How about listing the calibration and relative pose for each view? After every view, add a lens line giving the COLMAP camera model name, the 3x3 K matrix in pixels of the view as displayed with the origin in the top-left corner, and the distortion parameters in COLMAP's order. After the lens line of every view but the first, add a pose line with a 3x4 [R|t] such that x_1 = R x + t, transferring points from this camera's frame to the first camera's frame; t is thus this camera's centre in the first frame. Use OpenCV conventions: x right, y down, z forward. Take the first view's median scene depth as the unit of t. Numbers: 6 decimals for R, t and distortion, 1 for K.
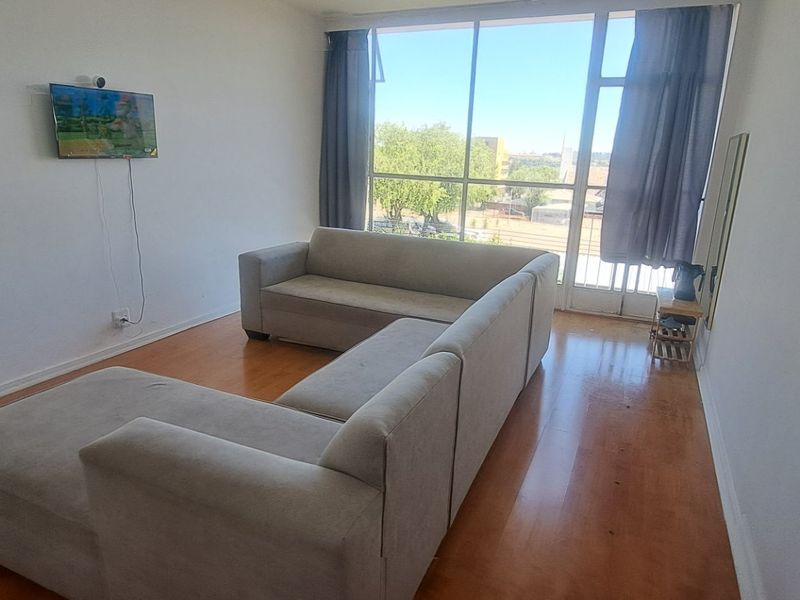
lens RADIAL K [[533.3, 0, 403.2], [0, 533.3, 303.3], [0, 0, 1]] dist [0.000685, -0.003062]
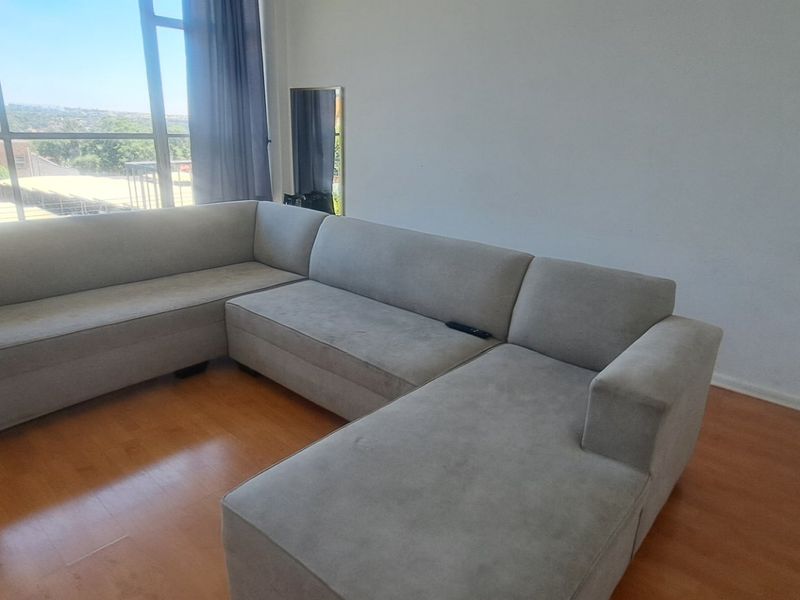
lens RADIAL K [[533.3, 0, 403.2], [0, 533.3, 303.3], [0, 0, 1]] dist [0.000685, -0.003062]
pose [[0.291677, -0.326951, 0.898903, -0.573555], [0.242914, 0.934277, 0.260997, -0.102874], [-0.925158, 0.142230, 0.351929, 0.387094]]
